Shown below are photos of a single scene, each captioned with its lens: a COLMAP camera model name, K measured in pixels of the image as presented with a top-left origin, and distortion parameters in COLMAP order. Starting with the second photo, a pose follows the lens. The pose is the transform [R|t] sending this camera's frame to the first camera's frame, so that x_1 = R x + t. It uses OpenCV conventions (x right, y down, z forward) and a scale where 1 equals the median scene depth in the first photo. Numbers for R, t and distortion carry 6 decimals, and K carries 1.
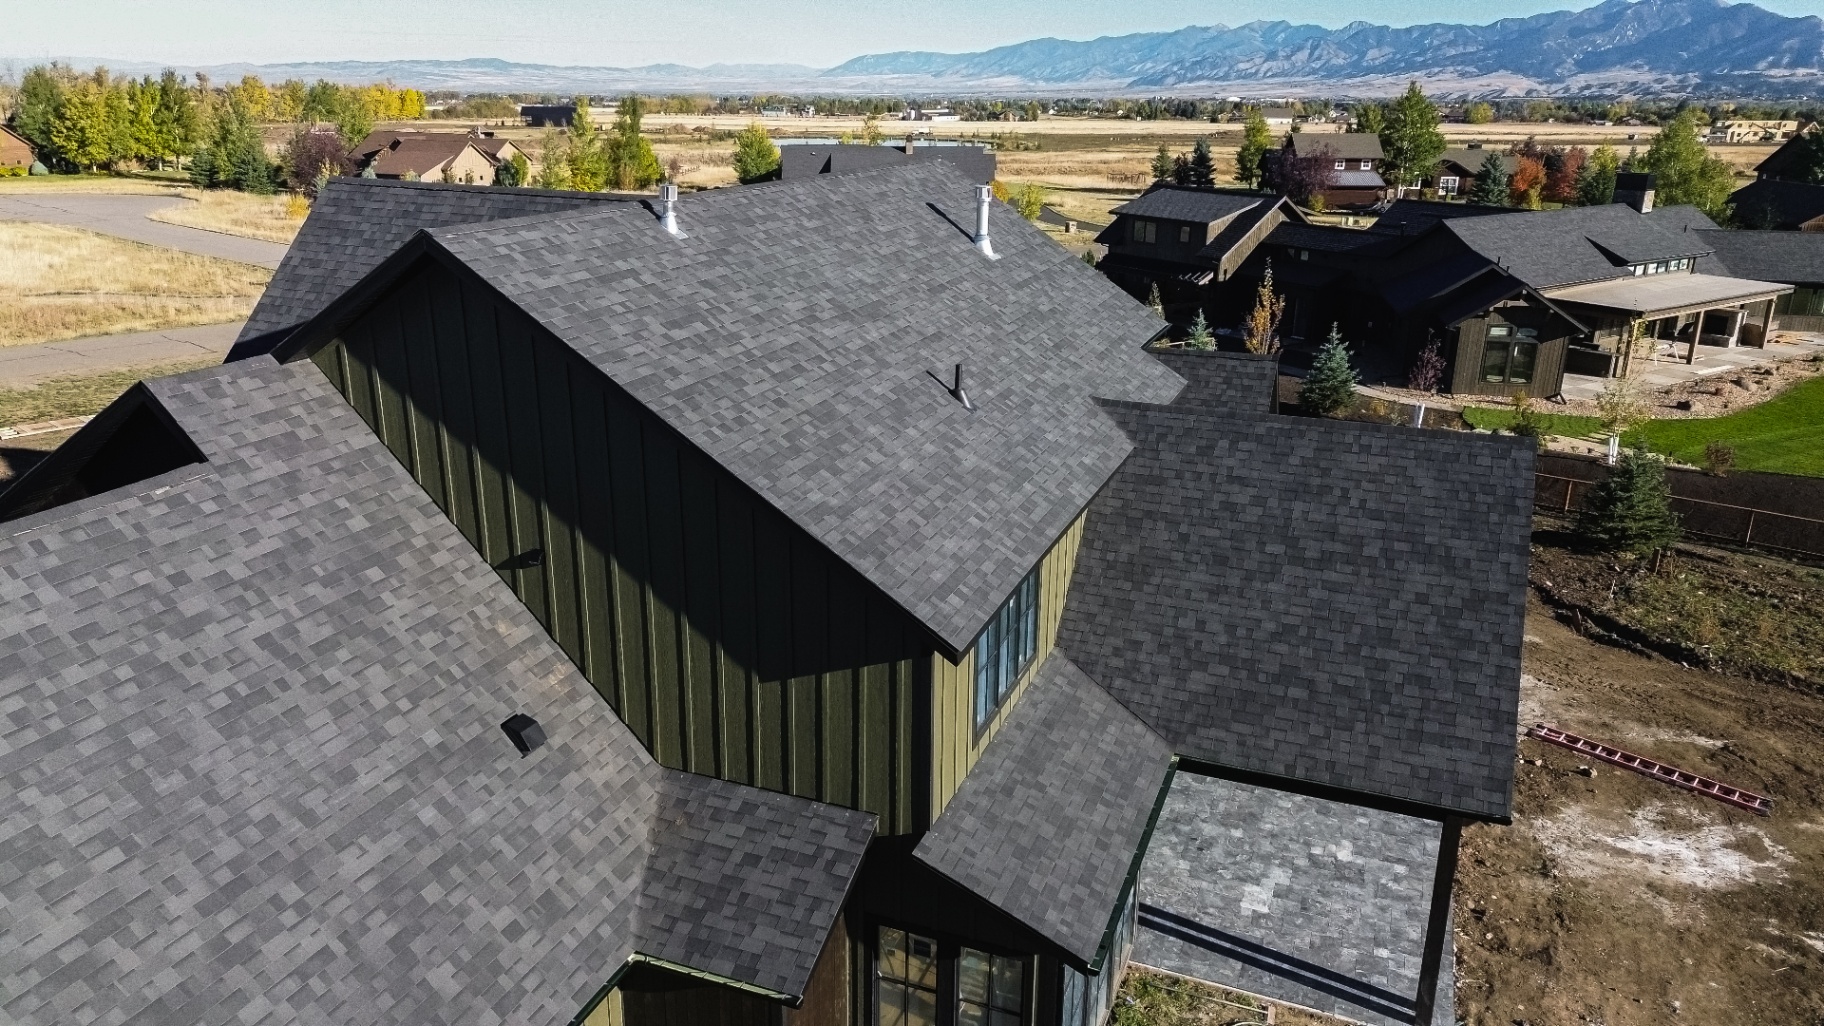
lens RADIAL K [[1264.0, 0, 889.0], [0, 1264.0, 512.9], [0, 0, 1]] dist [0.070501, -0.059531]
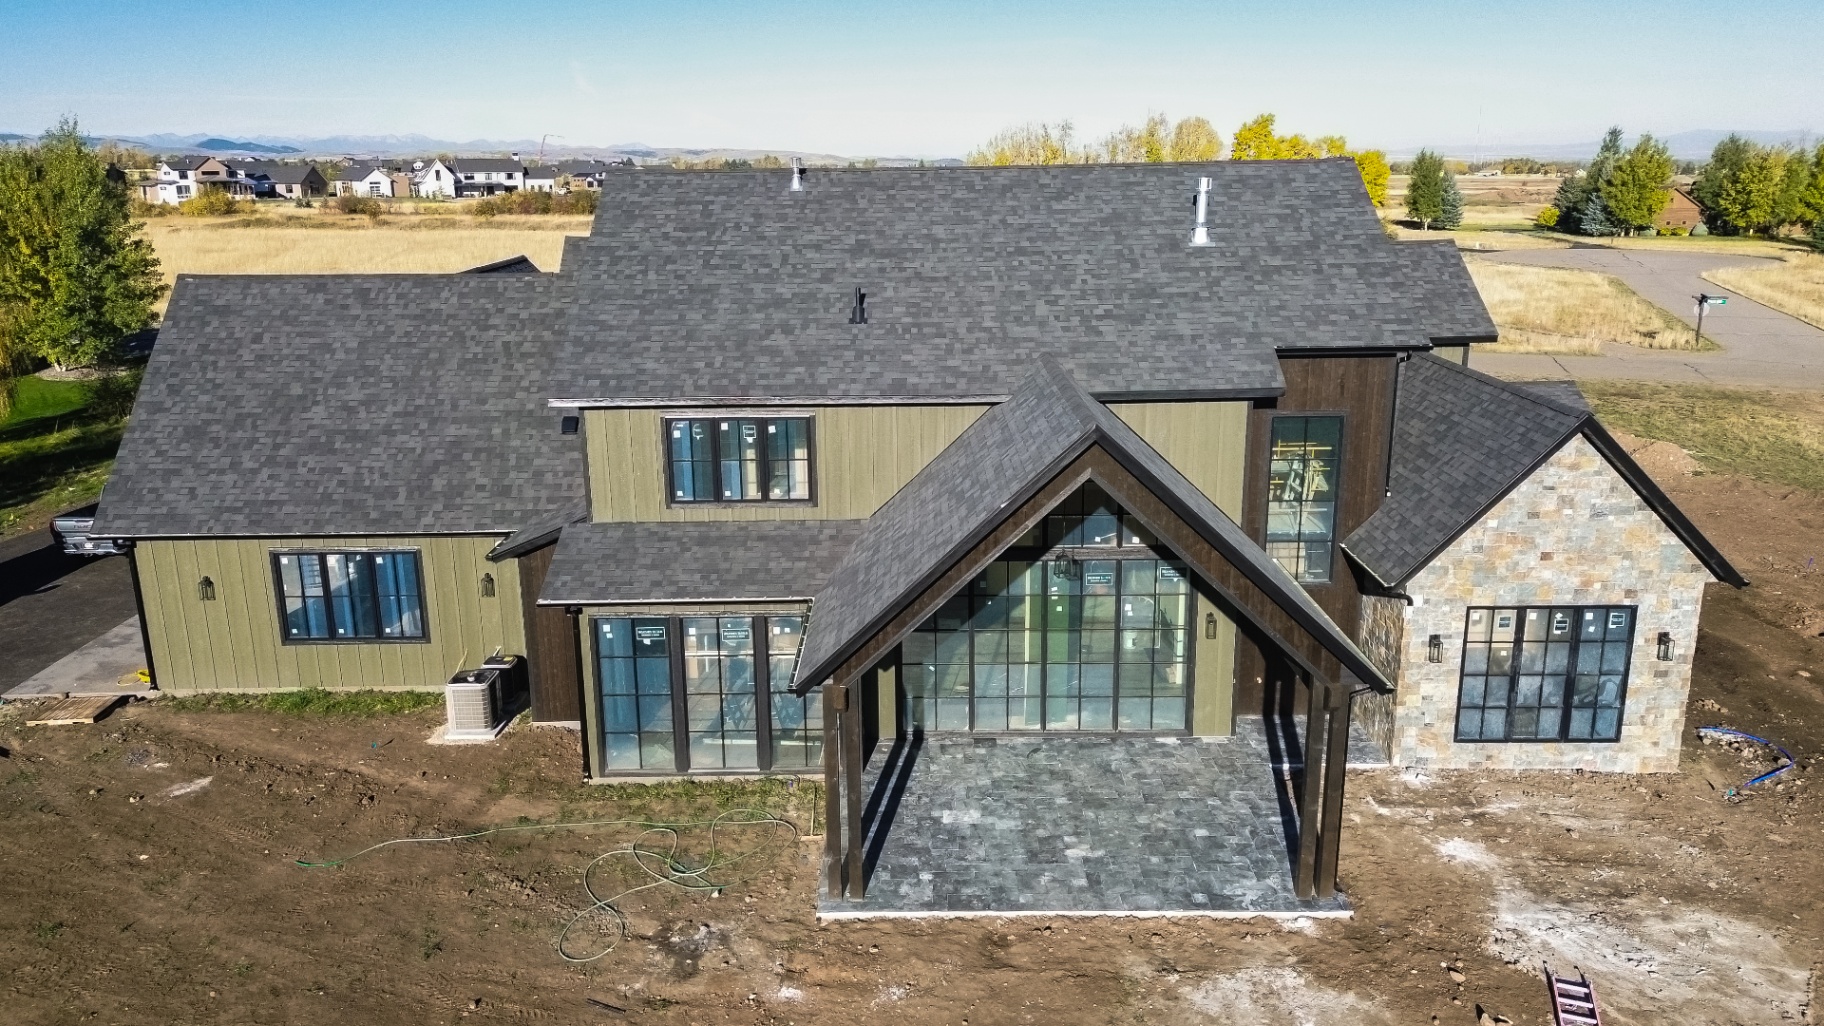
lens RADIAL K [[1298.5, 0, 916.8], [0, 1298.5, 516.7], [0, 0, 1]] dist [0.082121, -0.079119]
pose [[0.379170, 0.234985, -0.894993, 1.397913], [-0.284640, 0.949940, 0.128822, -0.082529], [0.880460, 0.205905, 0.427075, 0.515996]]
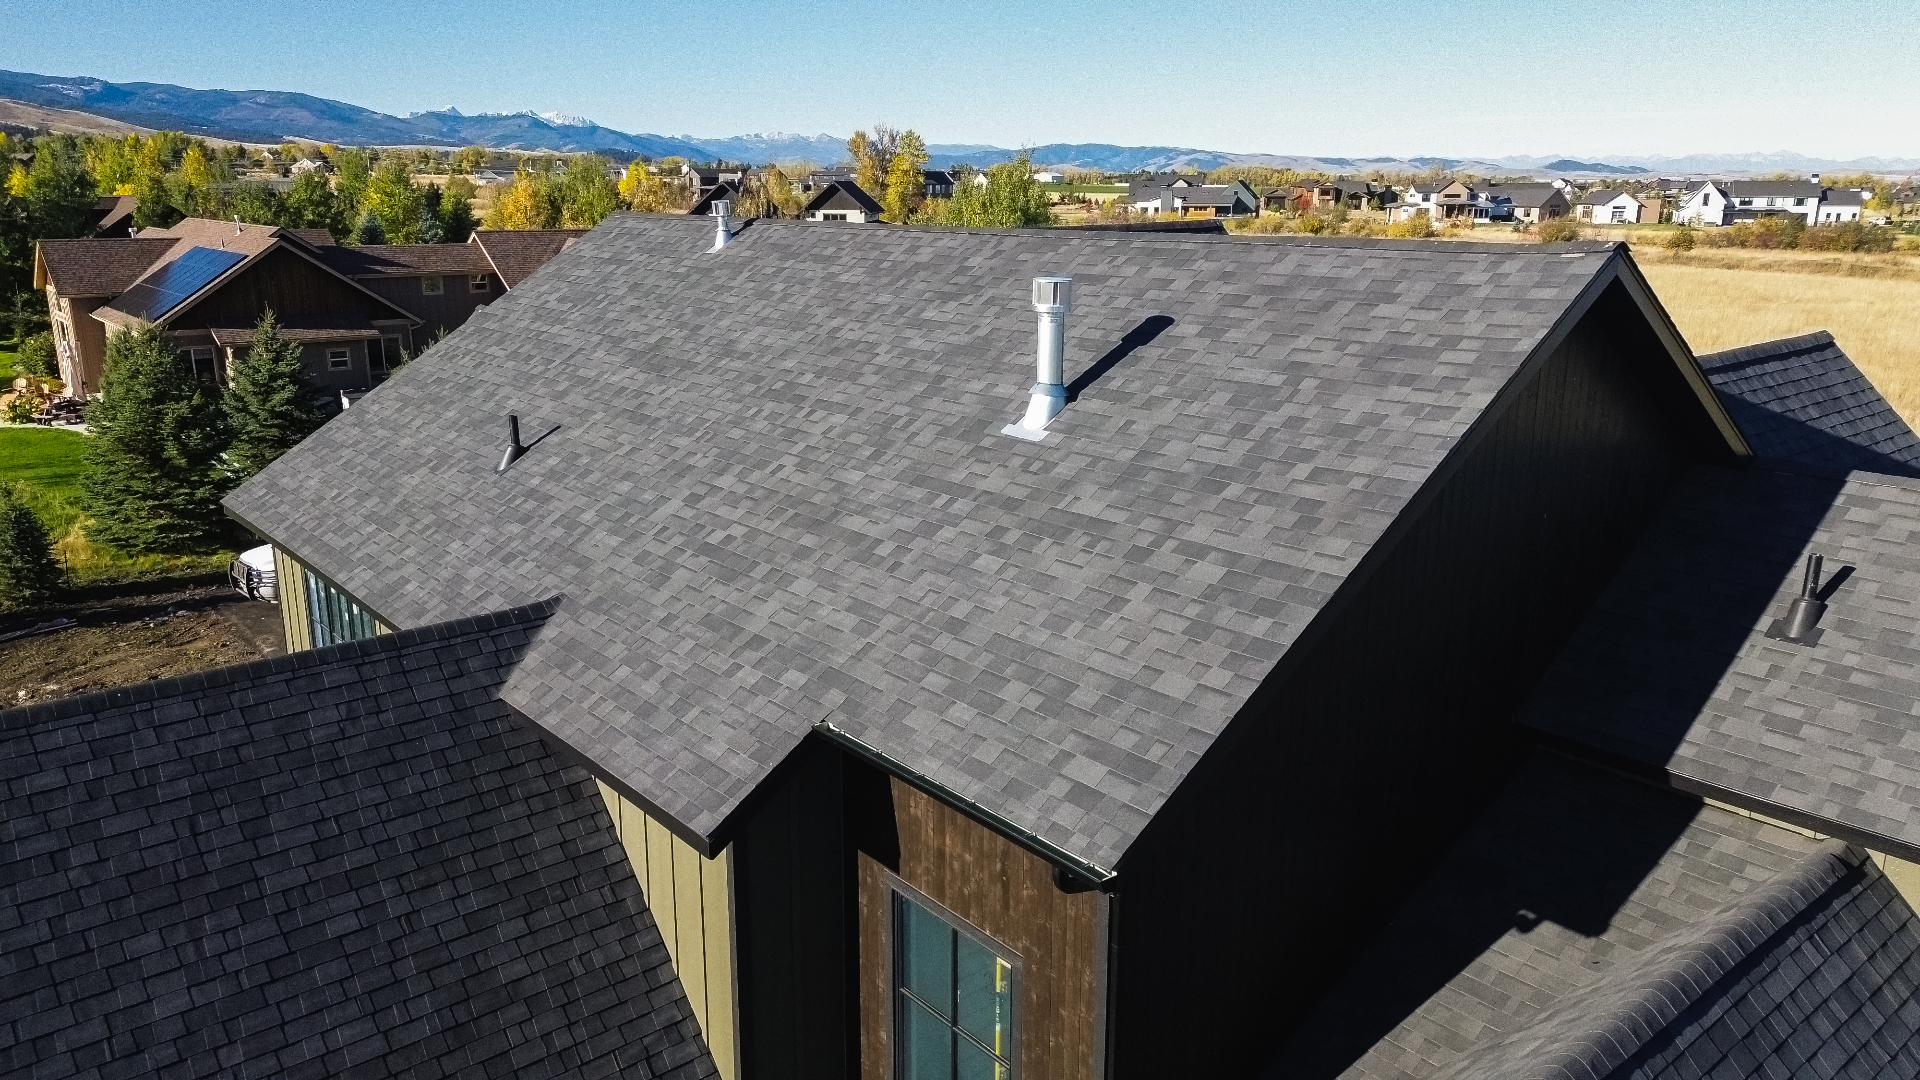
lens RADIAL K [[1353.6, 0, 963.7], [0, 1353.6, 539.6], [0, 0, 1]] dist [0.069431, -0.055394]
pose [[-0.458807, 0.217157, -0.861591, 0.710064], [-0.293914, 0.877997, 0.377804, -0.472909], [0.838517, 0.426574, -0.339006, 1.596343]]
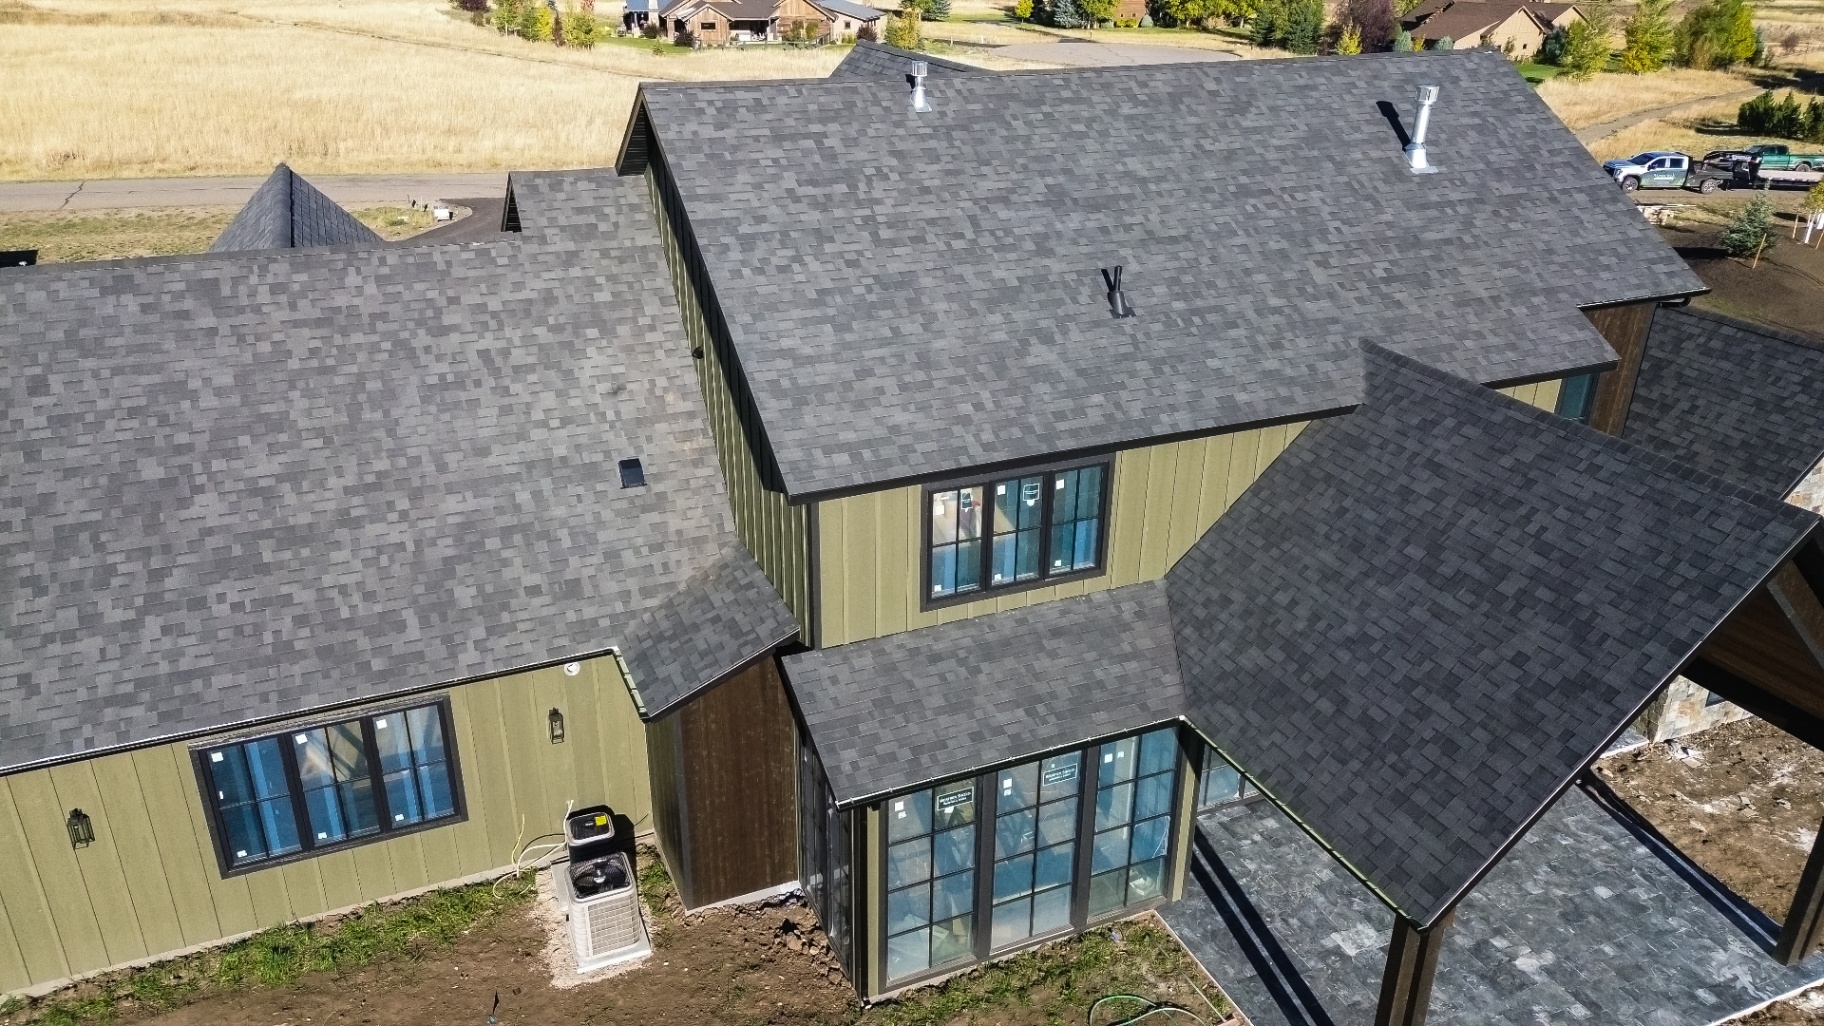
lens RADIAL K [[1258.2, 0, 911.0], [0, 1258.2, 508.7], [0, 0, 1]] dist [0.068411, -0.055055]
pose [[0.712985, 0.291178, -0.637862, 0.628357], [-0.229248, 0.956507, 0.180388, -0.078430], [0.662645, 0.017615, 0.748727, 0.161316]]
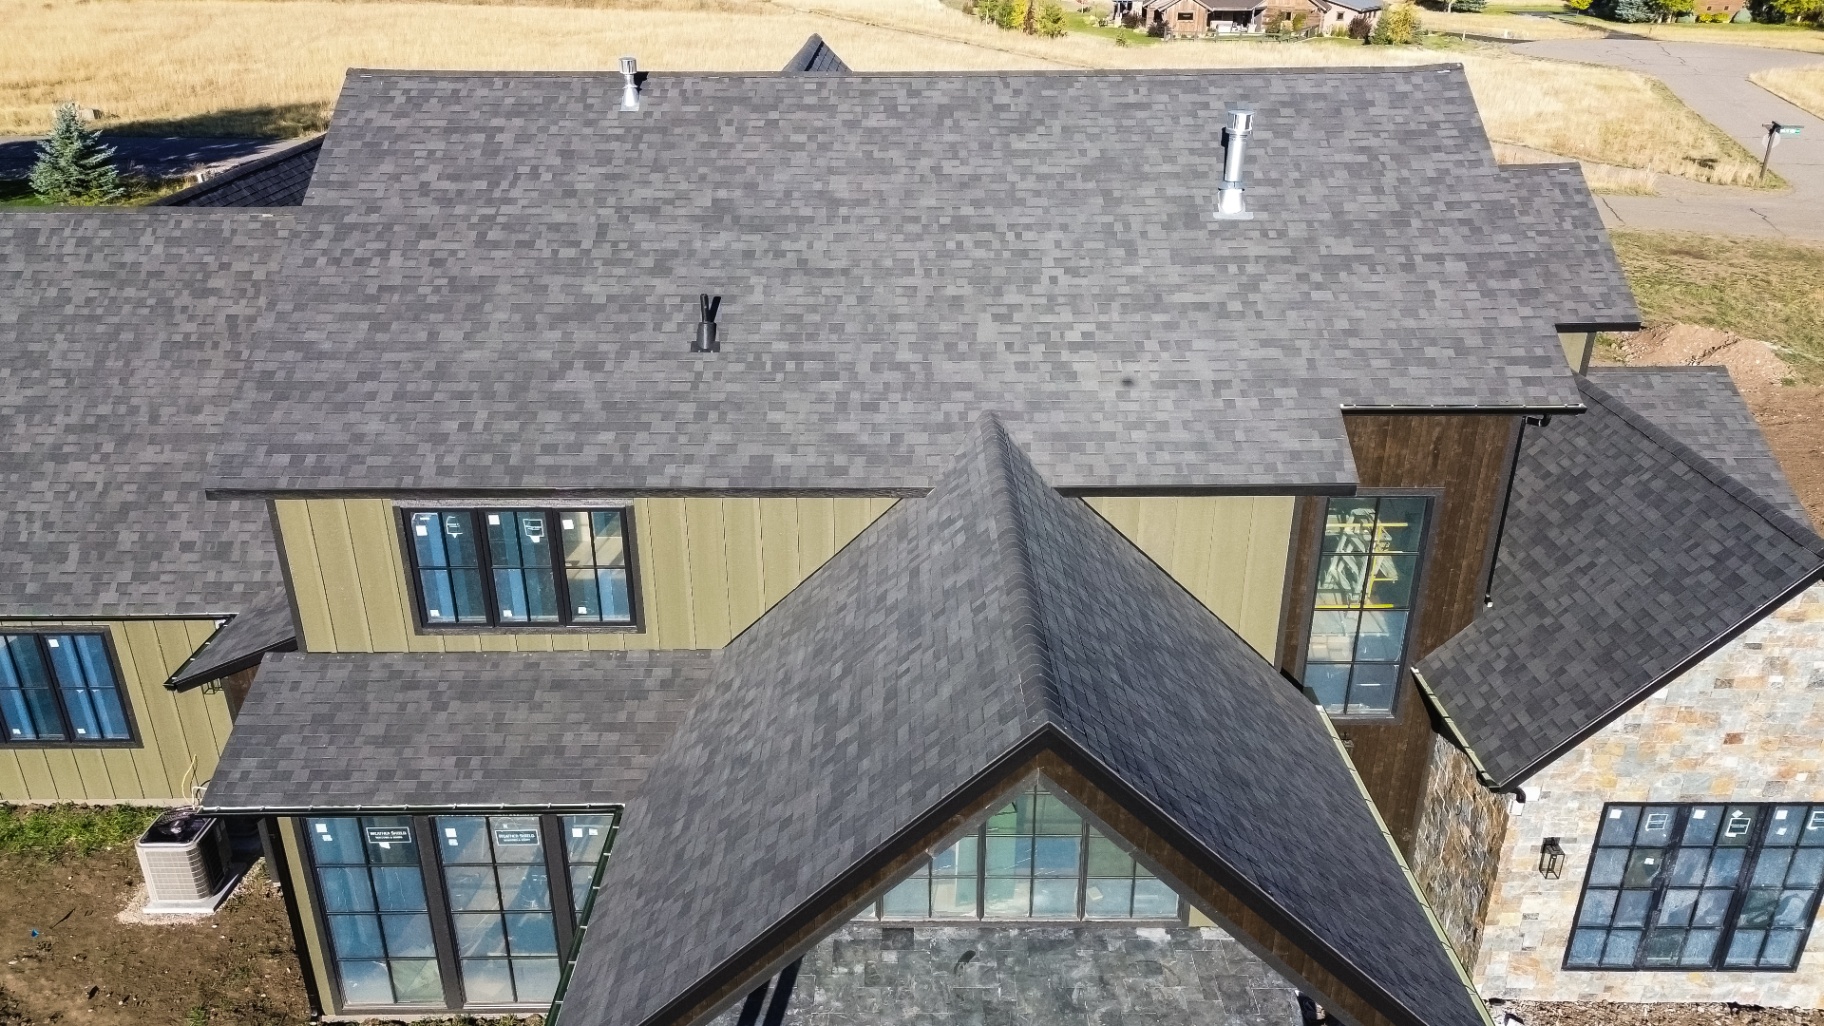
lens RADIAL K [[1285.9, 0, 915.6], [0, 1285.9, 512.7], [0, 0, 1]] dist [0.069431, -0.055394]
pose [[0.382884, 0.381489, -0.841348, 0.932027], [-0.294161, 0.913691, 0.280424, -0.276645], [0.875711, 0.140122, 0.462057, 0.743477]]
